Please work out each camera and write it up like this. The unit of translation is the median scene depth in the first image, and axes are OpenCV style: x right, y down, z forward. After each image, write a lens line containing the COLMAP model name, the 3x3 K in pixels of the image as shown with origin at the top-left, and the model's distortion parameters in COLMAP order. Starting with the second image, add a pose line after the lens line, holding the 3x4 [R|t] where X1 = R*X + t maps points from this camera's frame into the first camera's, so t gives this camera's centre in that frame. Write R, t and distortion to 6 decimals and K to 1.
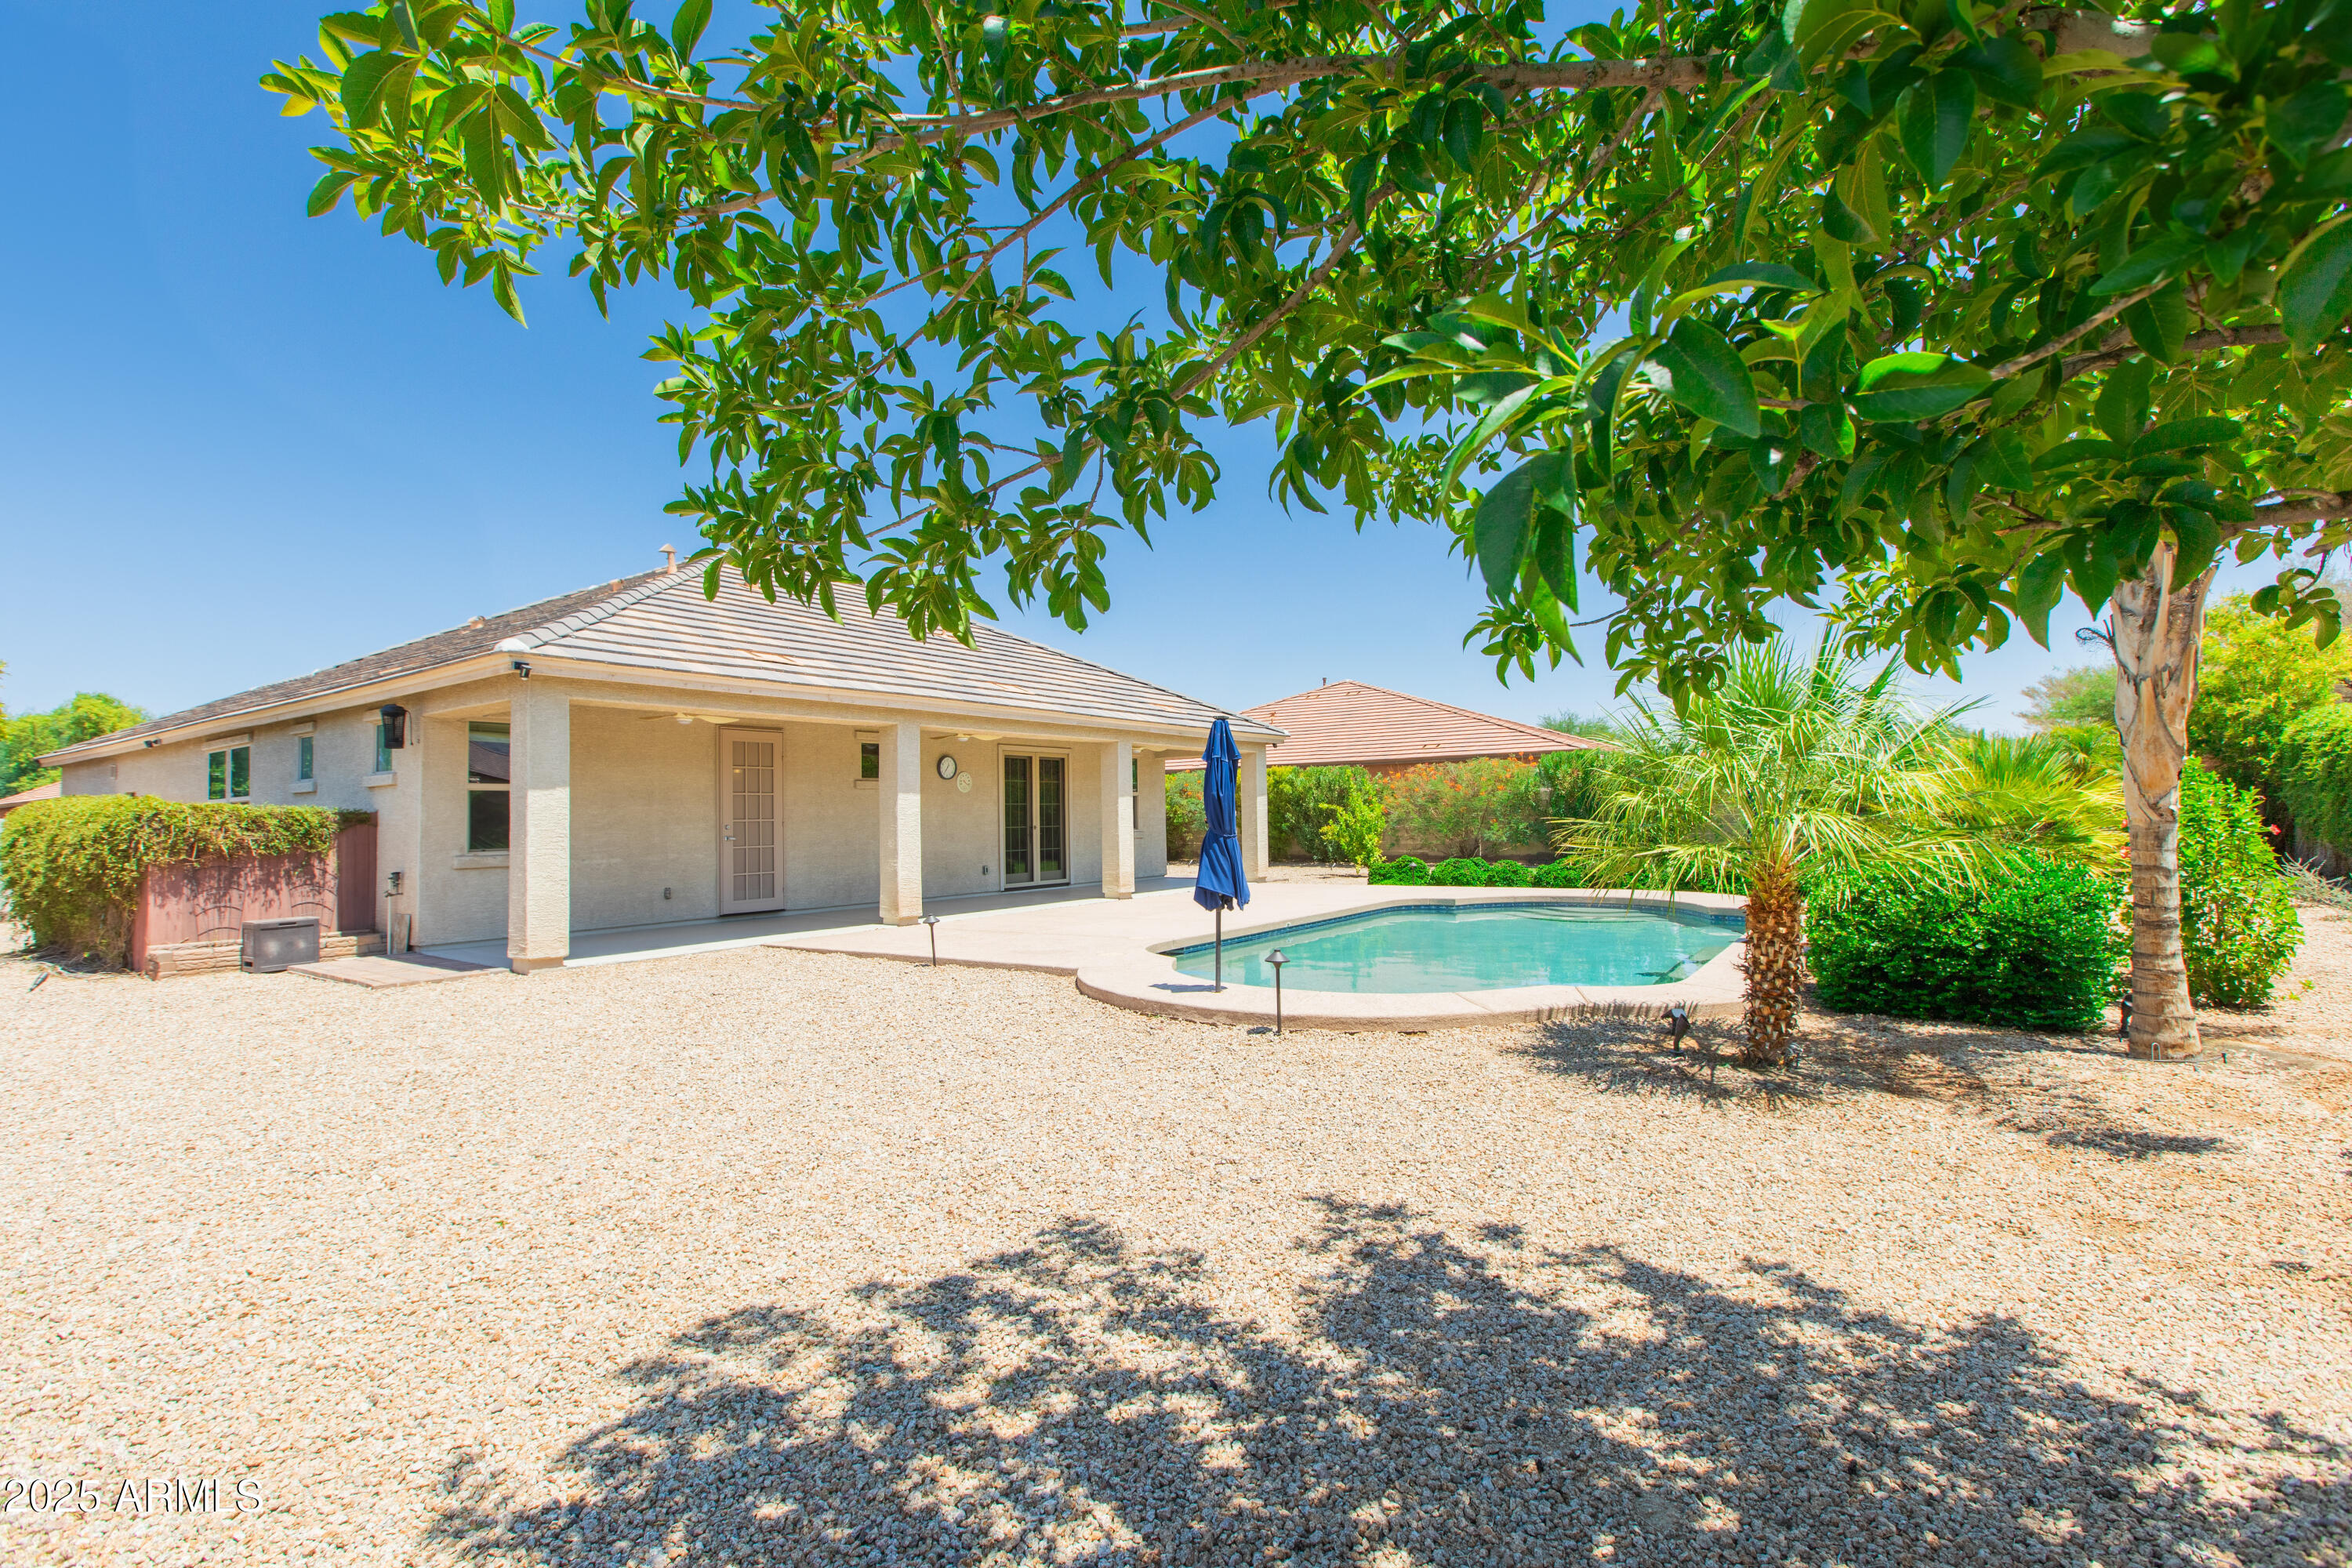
lens RADIAL K [[1076.5, 0, 1178.6], [0, 1076.5, 795.1], [0, 0, 1]] dist [0.001385, 0.000618]
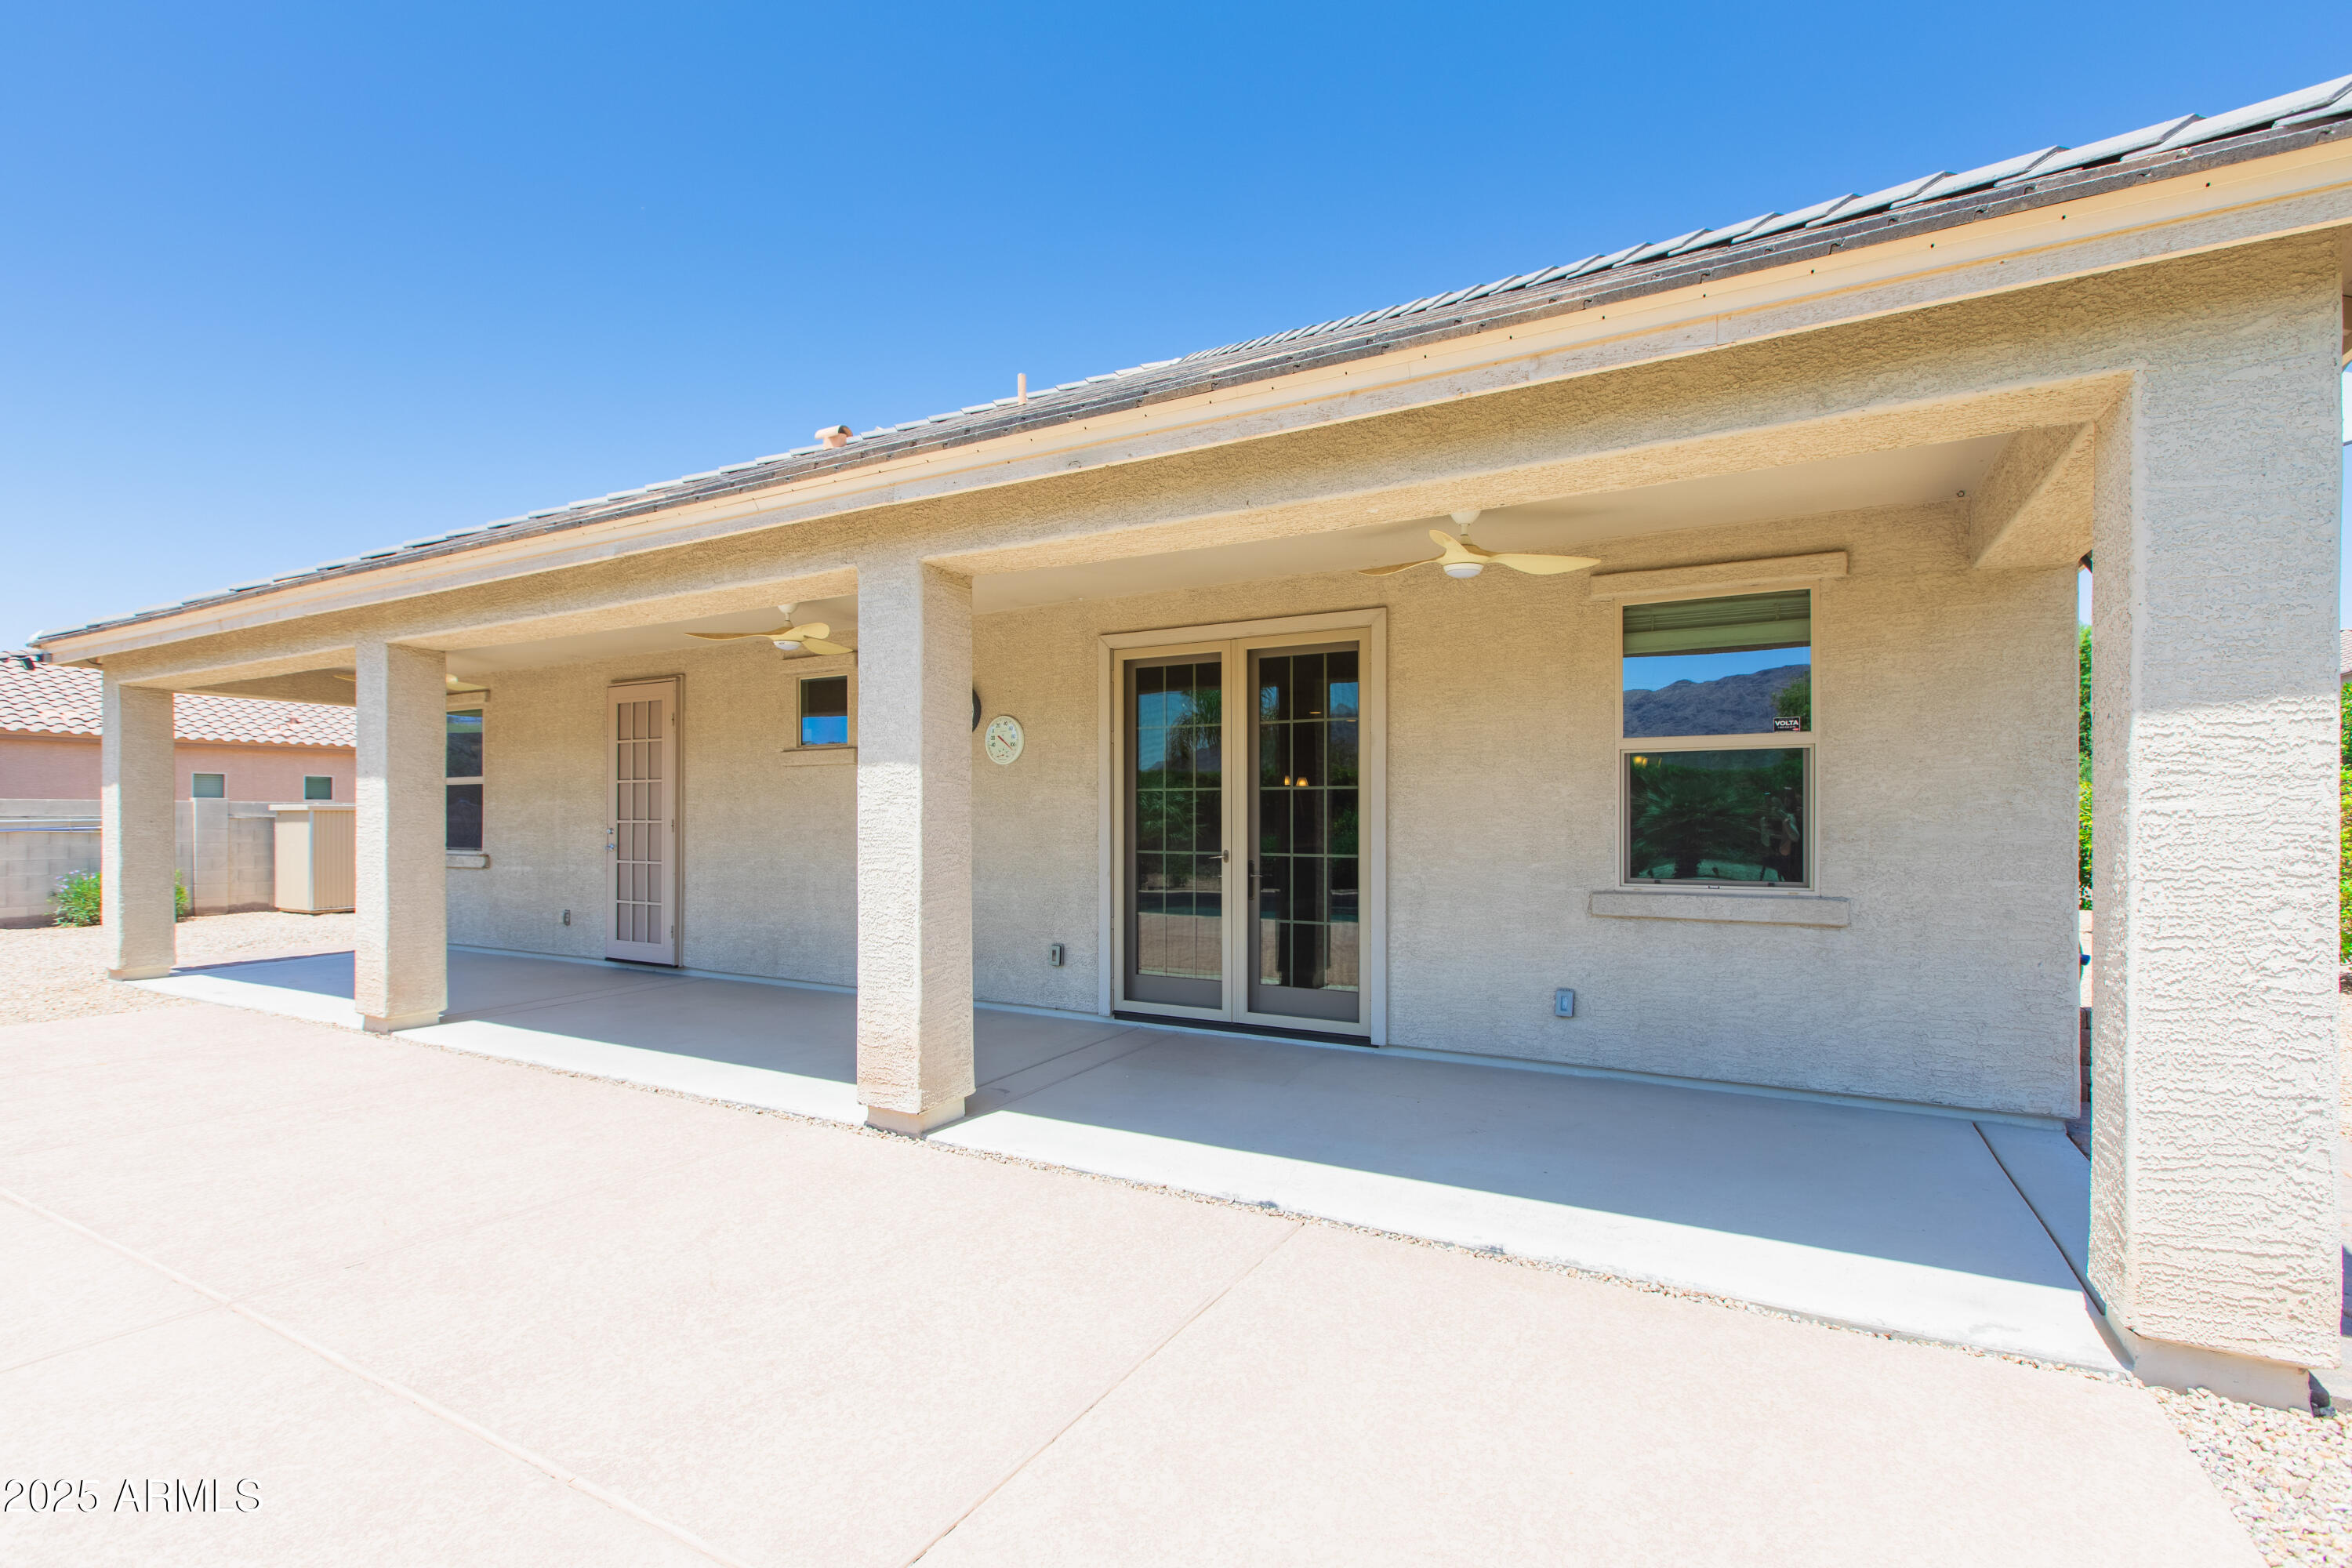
lens RADIAL K [[1063.1, 0, 1159.6], [0, 1063.1, 822.2], [0, 0, 1]] dist [0.001017, 0.000200]
pose [[0.086484, 0.023557, -0.995975, 0.207137], [0.018188, 0.999516, 0.025221, 0.009767], [0.996087, -0.020296, 0.086013, 0.941898]]
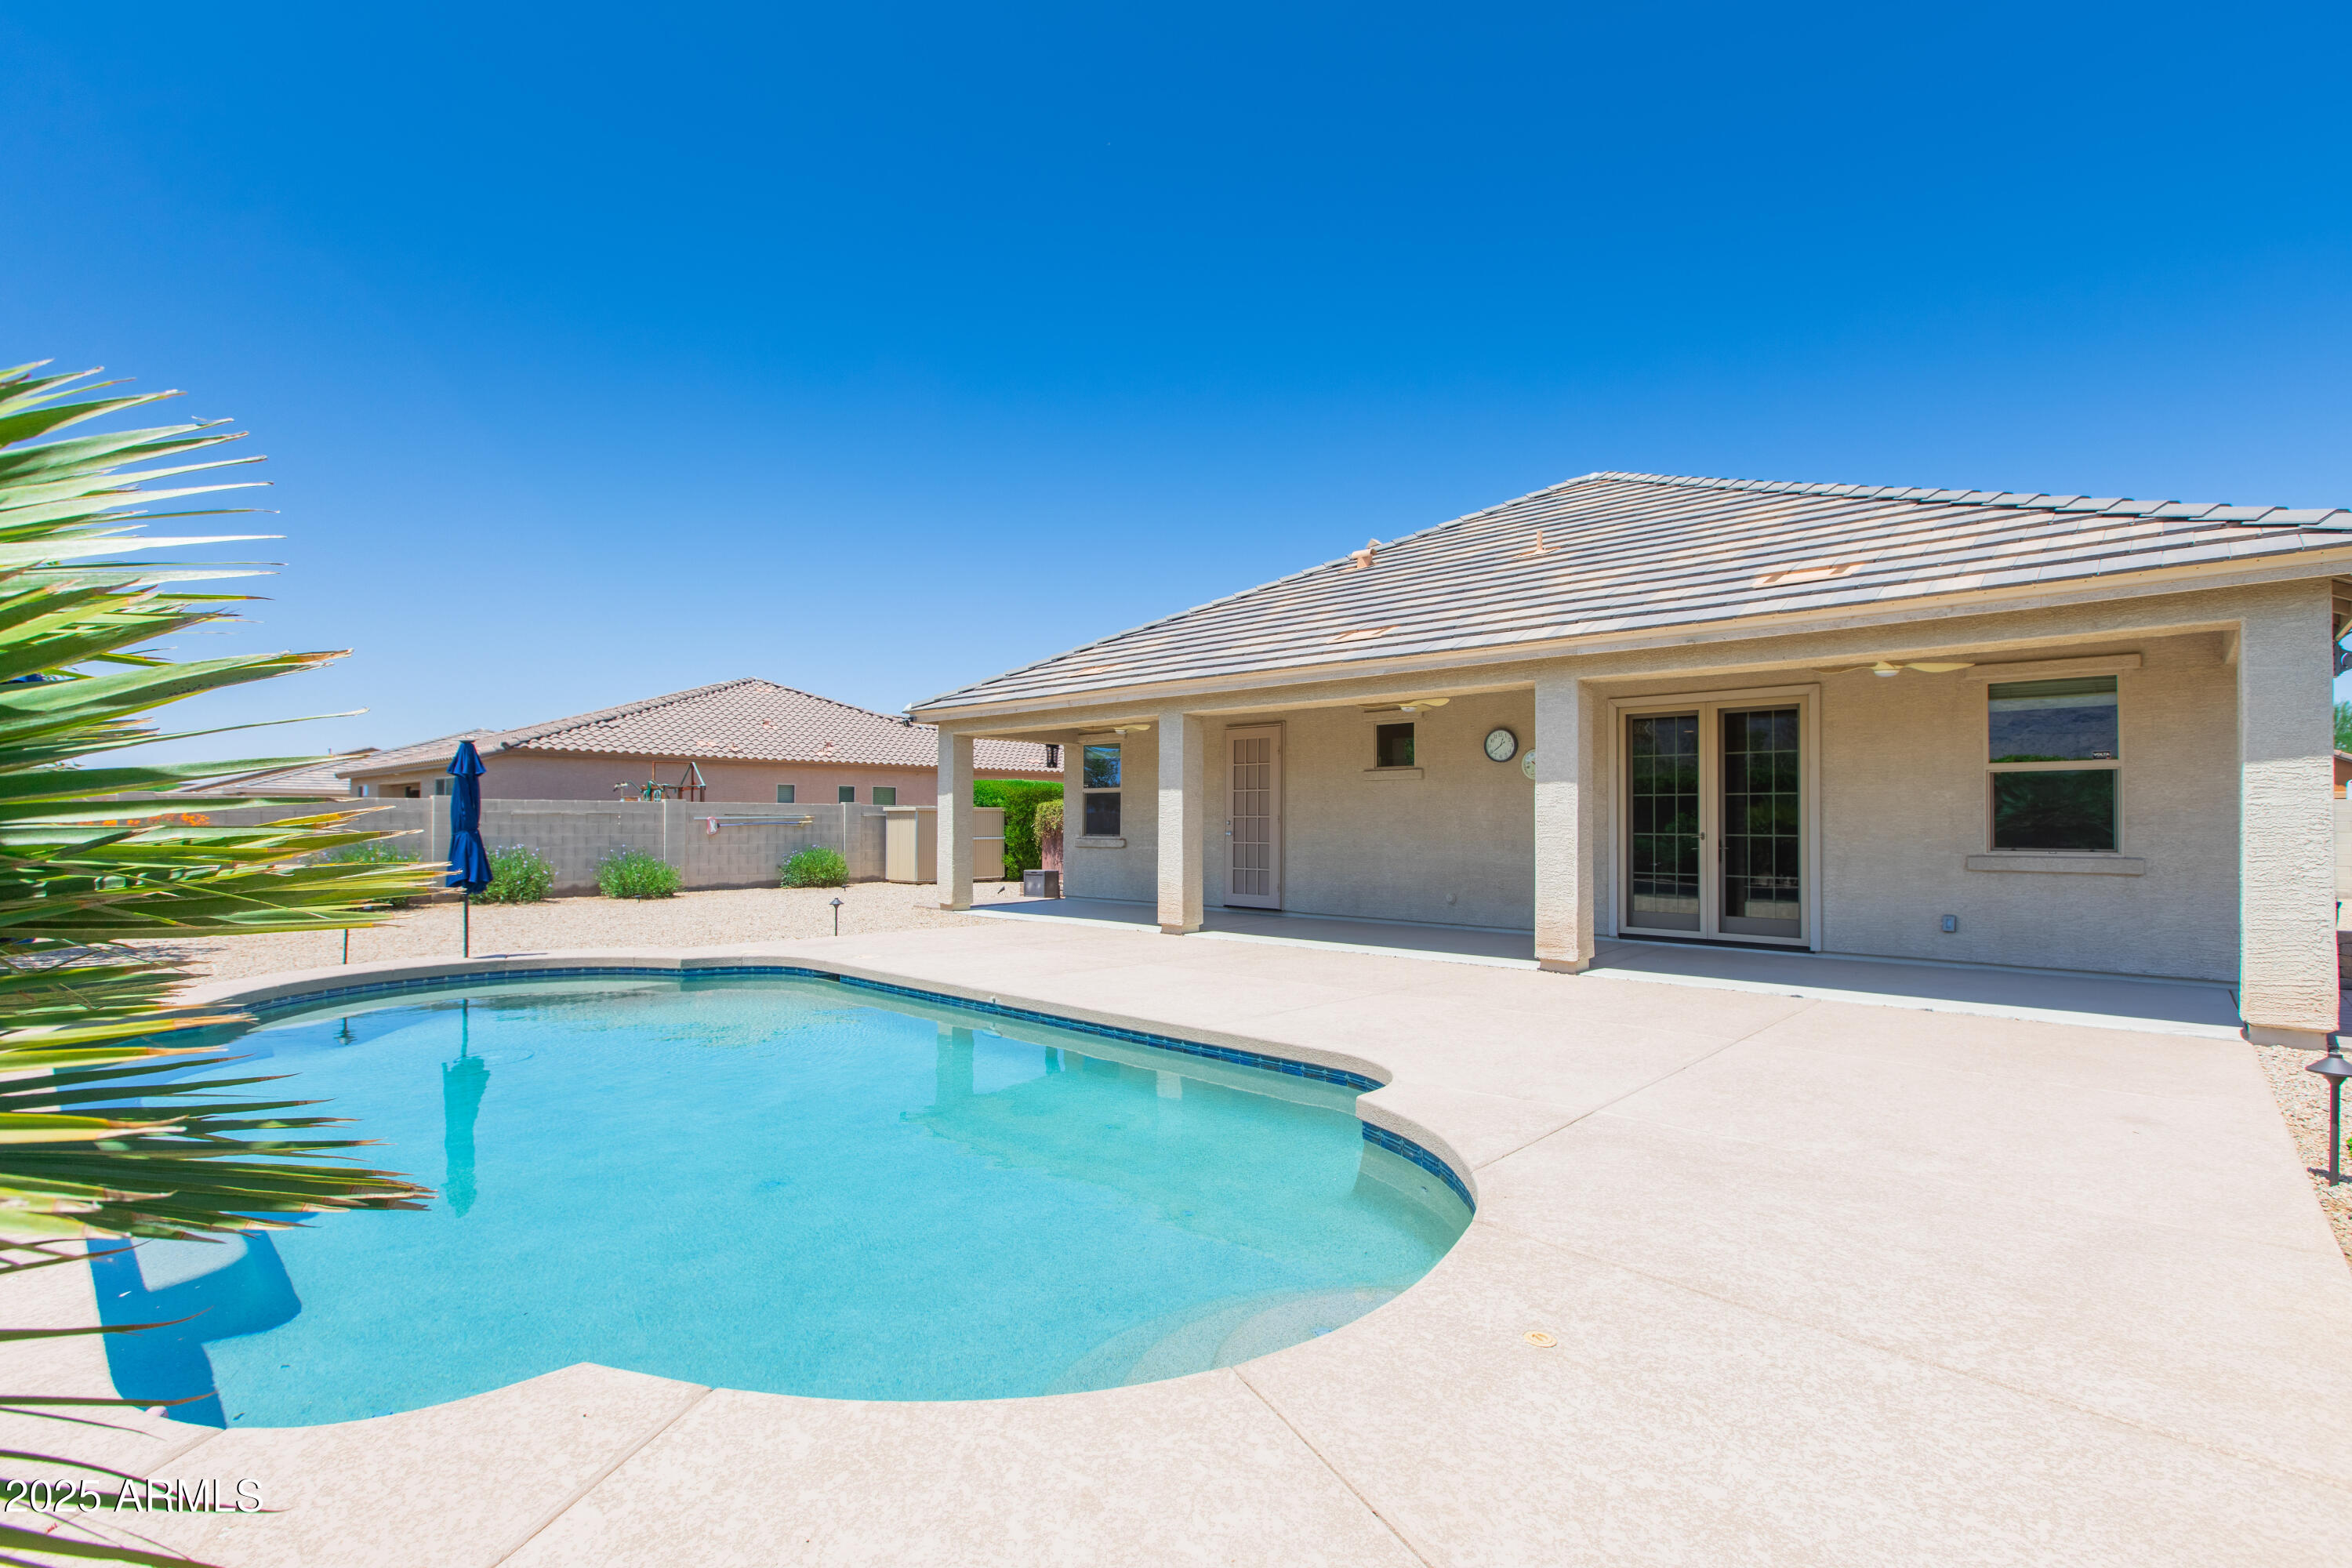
lens RADIAL K [[1070.7, 0, 1158.9], [0, 1070.7, 809.2], [0, 0, 1]] dist [0.001302, -0.000798]
pose [[-0.147359, 0.007676, -0.989053, 0.461237], [0.020486, 0.999779, 0.004707, 0.007331], [0.988871, -0.019568, -0.147484, 0.794501]]
